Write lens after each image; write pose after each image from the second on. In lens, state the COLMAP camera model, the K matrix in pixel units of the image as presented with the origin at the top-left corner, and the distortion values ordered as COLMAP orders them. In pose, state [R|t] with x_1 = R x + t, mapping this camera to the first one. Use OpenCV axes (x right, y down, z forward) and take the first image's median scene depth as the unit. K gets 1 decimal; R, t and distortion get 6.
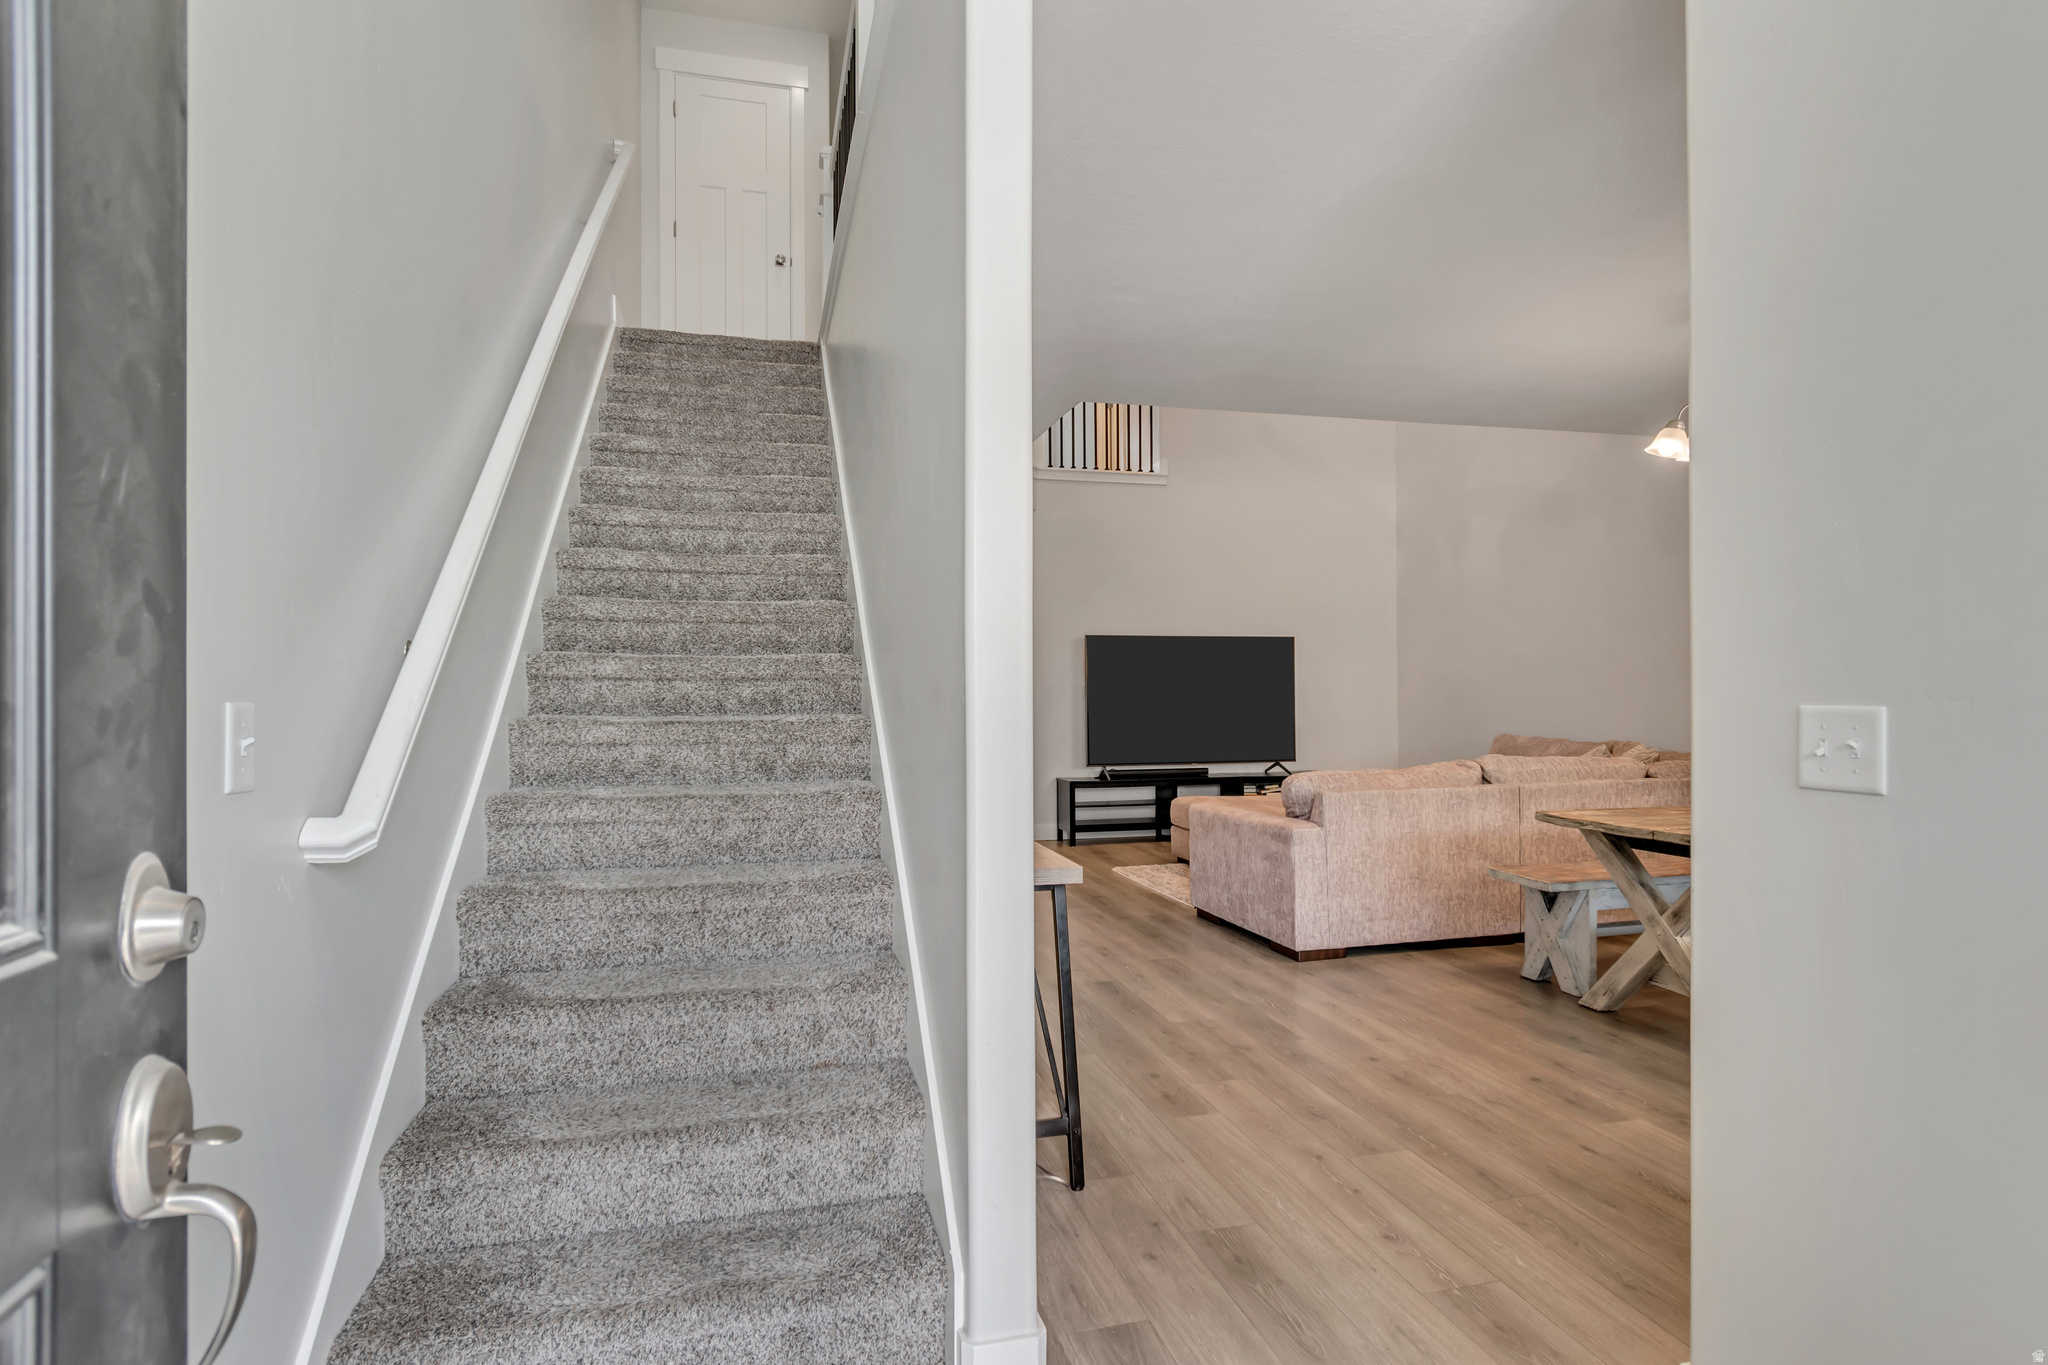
lens RADIAL K [[1063.3, 0, 1024.0], [0, 1063.3, 682.5], [0, 0, 1]] dist [0.001114, 0.000222]
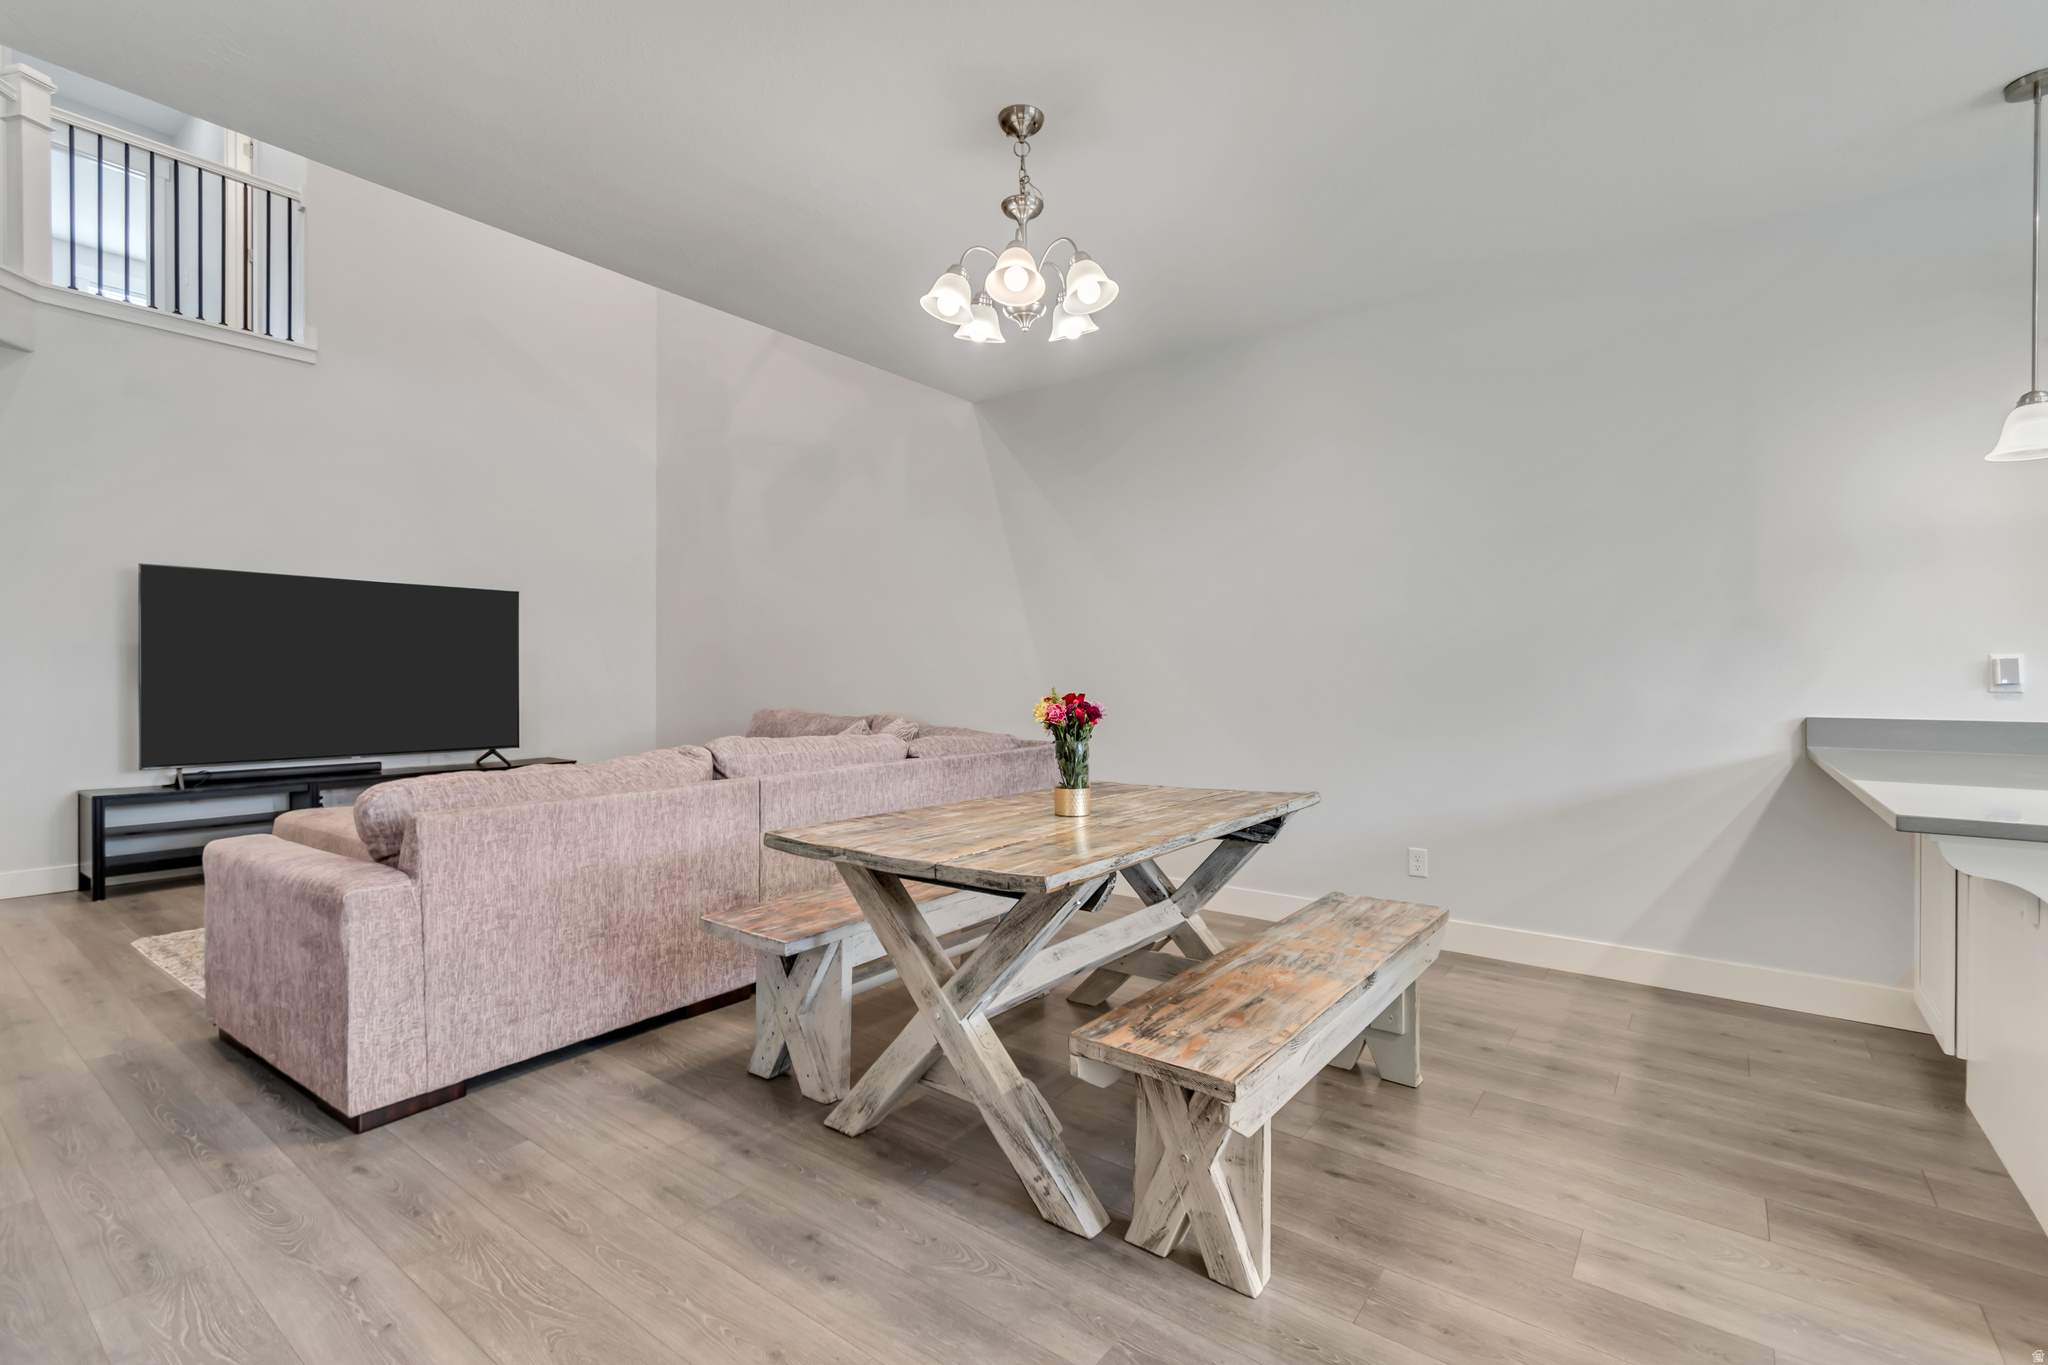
lens RADIAL K [[910.9, 0, 1028.2], [0, 910.9, 682.6], [0, 0, 1]] dist [0.001293, -0.000160]
pose [[0.778592, 0.004377, 0.627515, 0.226378], [-0.014724, 0.999828, 0.011296, 0.021735], [-0.627357, -0.018034, 0.778523, 0.417077]]
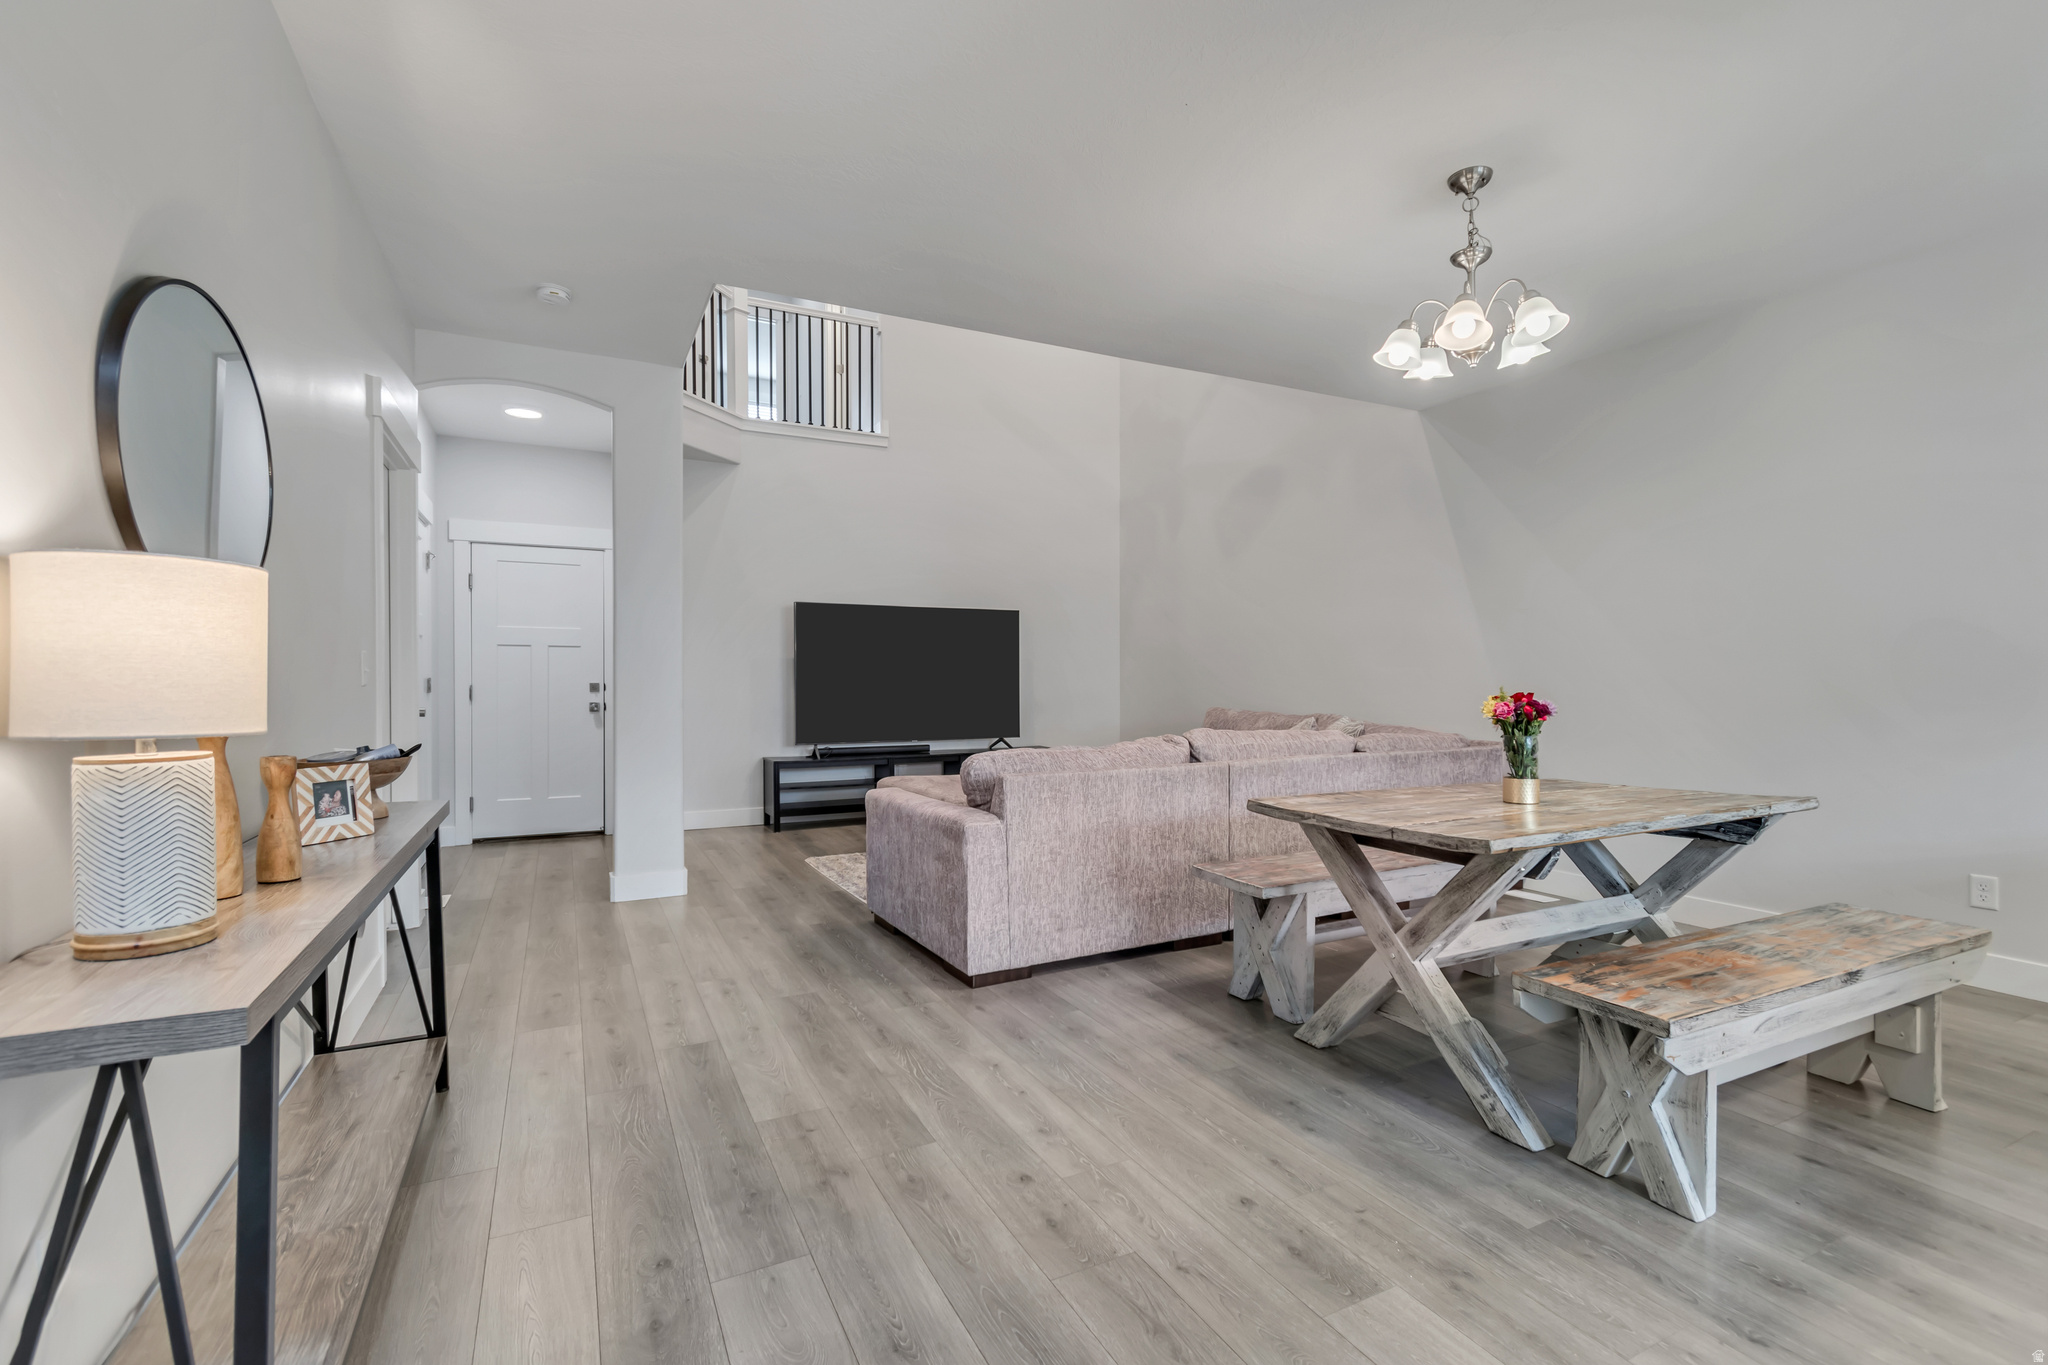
lens RADIAL K [[914.2, 0, 1031.1], [0, 914.2, 687.1], [0, 0, 1]] dist [0.003400, -0.000646]
pose [[0.975614, 0.002290, 0.219481, 0.146095], [-0.006713, 0.999789, 0.019404, 0.020985], [-0.219390, -0.020405, 0.975424, 0.313125]]
